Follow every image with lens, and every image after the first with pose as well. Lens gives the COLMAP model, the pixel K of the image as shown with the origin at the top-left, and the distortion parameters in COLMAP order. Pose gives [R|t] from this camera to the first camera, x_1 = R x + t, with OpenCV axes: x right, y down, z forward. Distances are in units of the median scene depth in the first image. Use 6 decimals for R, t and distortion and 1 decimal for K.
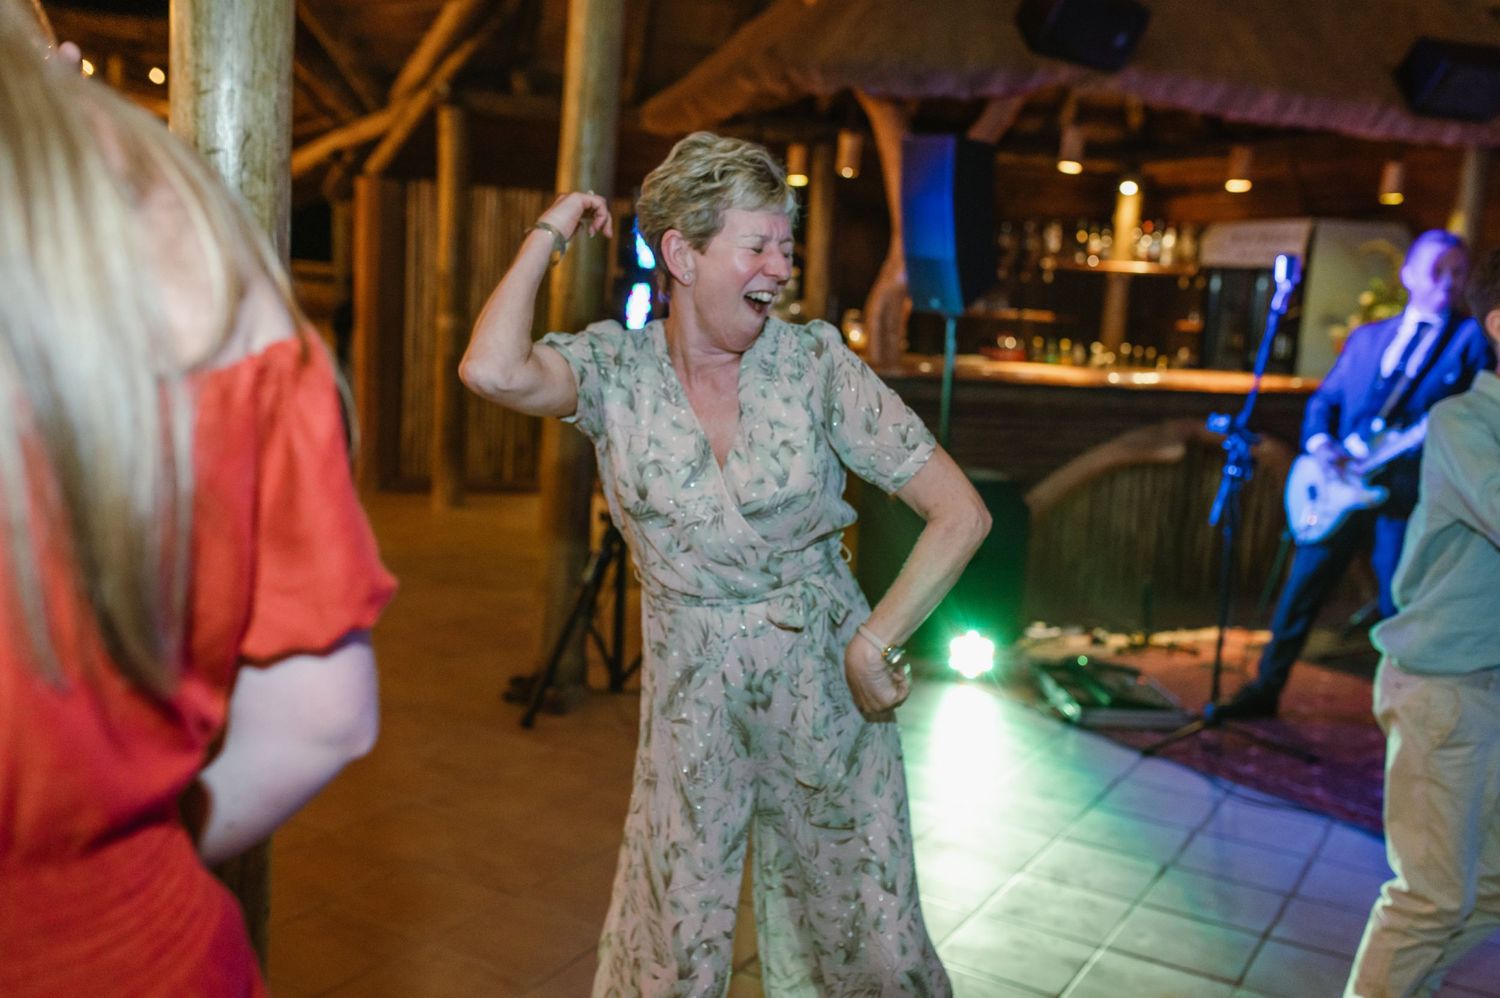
lens RADIAL K [[1421.0, 0, 745.0], [0, 1421.0, 489.8], [0, 0, 1]] dist [0.018159, 0.011970]
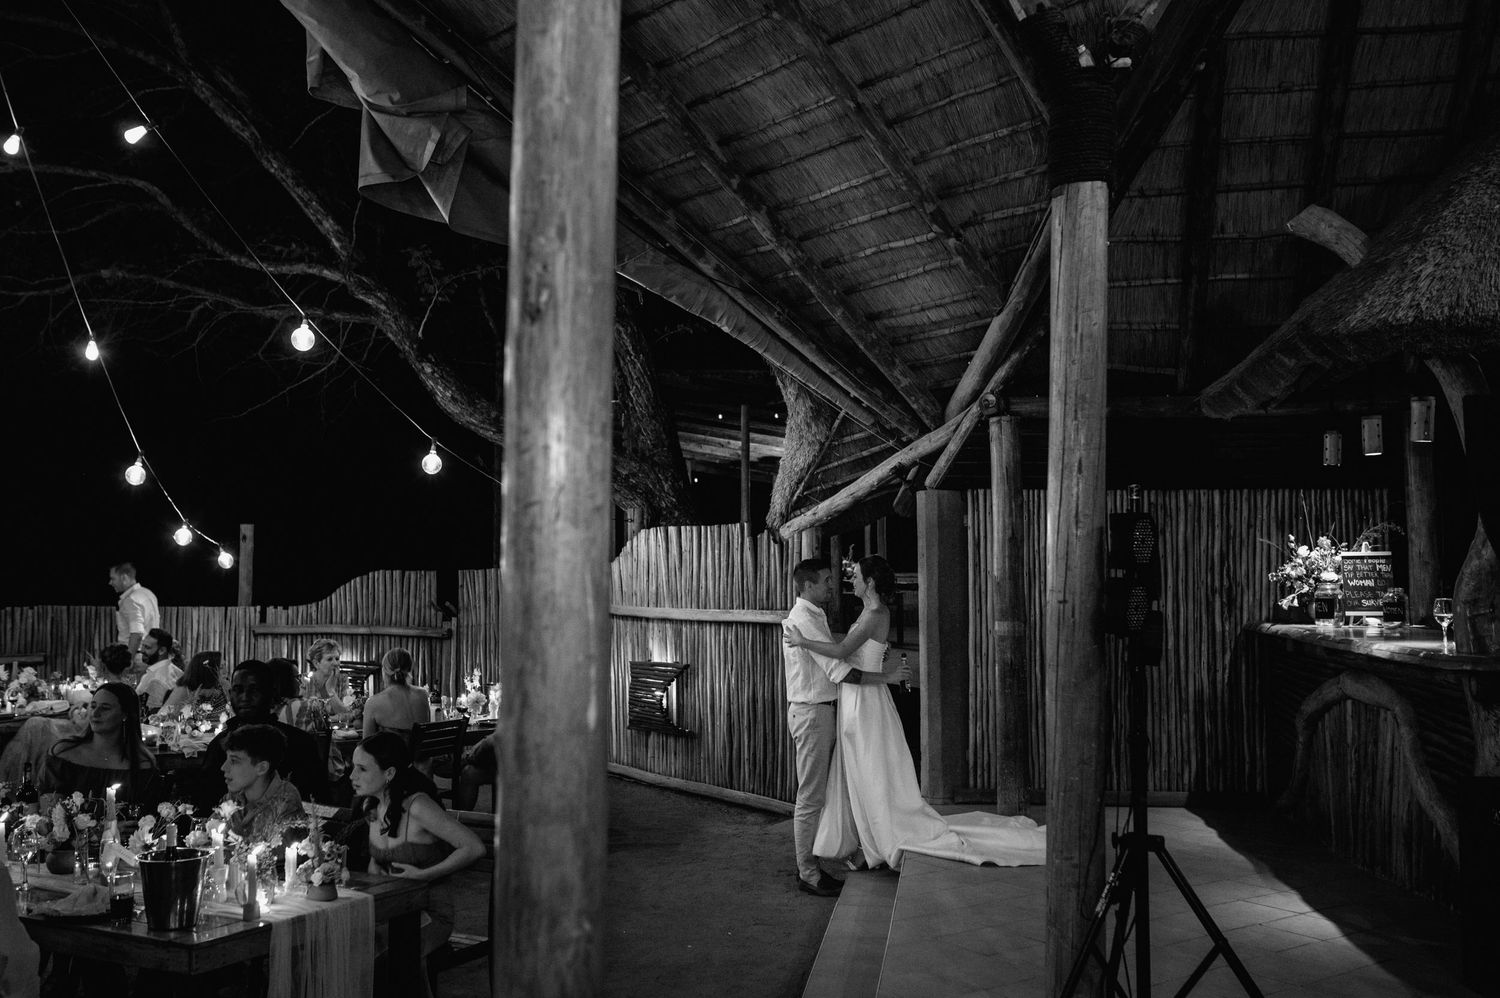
lens RADIAL K [[1438.8, 0, 746.6], [0, 1438.8, 509.5], [0, 0, 1]] dist [0.006053, 0.004570]
pose [[0.903952, -0.078862, -0.420299, 0.057225], [-0.003621, 0.981402, -0.191932, -0.006932], [0.427618, 0.175019, 0.886855, 0.029280]]
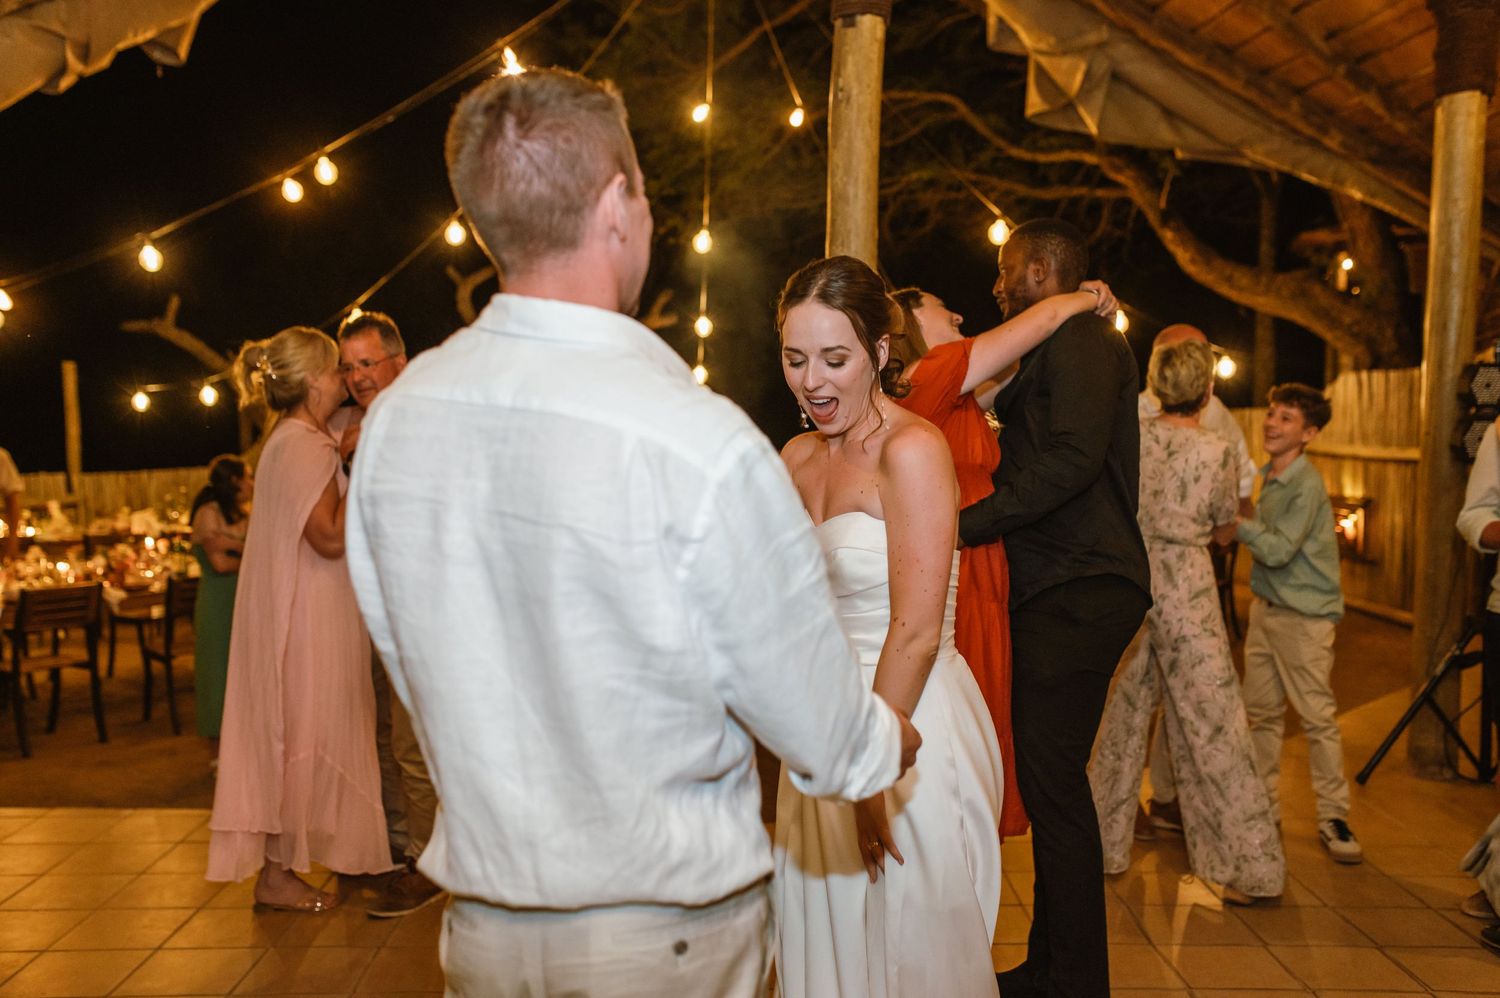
lens RADIAL K [[1443.0, 0, 750.0], [0, 1443.0, 499.0], [0, 0, 1]] dist [0.009991, 0.106478]
pose [[0.502535, -0.002369, -0.864554, 0.401965], [-0.099593, 0.993180, -0.060612, 0.031765], [0.858802, 0.116563, 0.498872, -0.064680]]
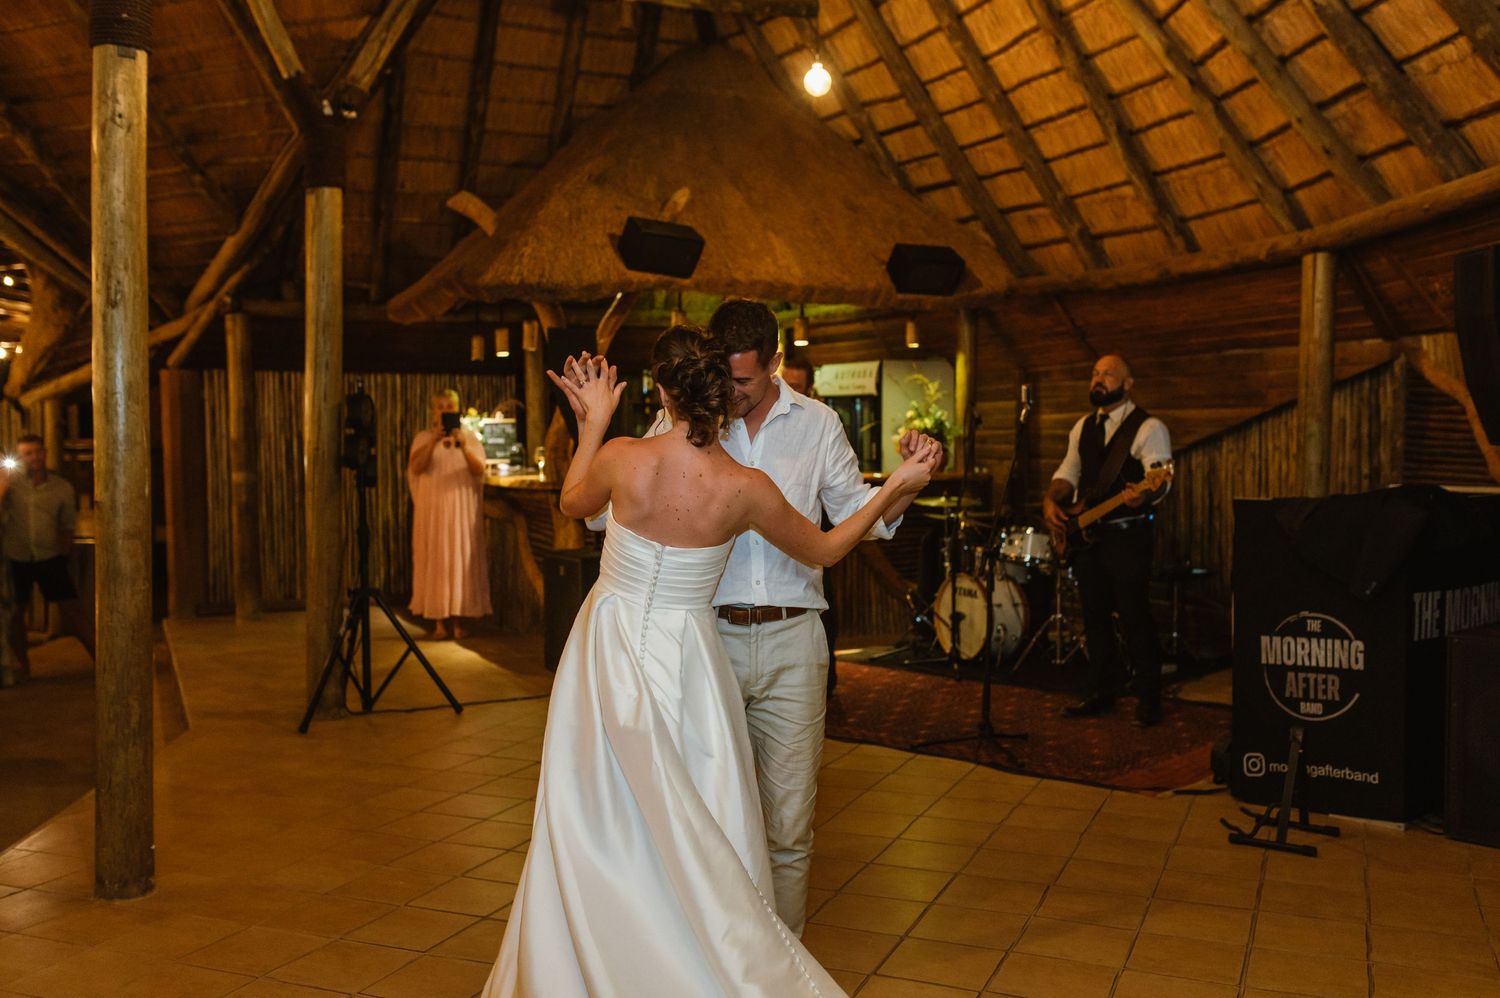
lens RADIAL K [[1443.0, 0, 750.0], [0, 1443.0, 499.0], [0, 0, 1]] dist [0.009991, 0.106478]
pose [[0.989515, -0.072485, 0.124920, 0.085906], [0.083661, 0.992718, -0.086669, 0.056435], [-0.117729, 0.096211, 0.988374, -0.363059]]
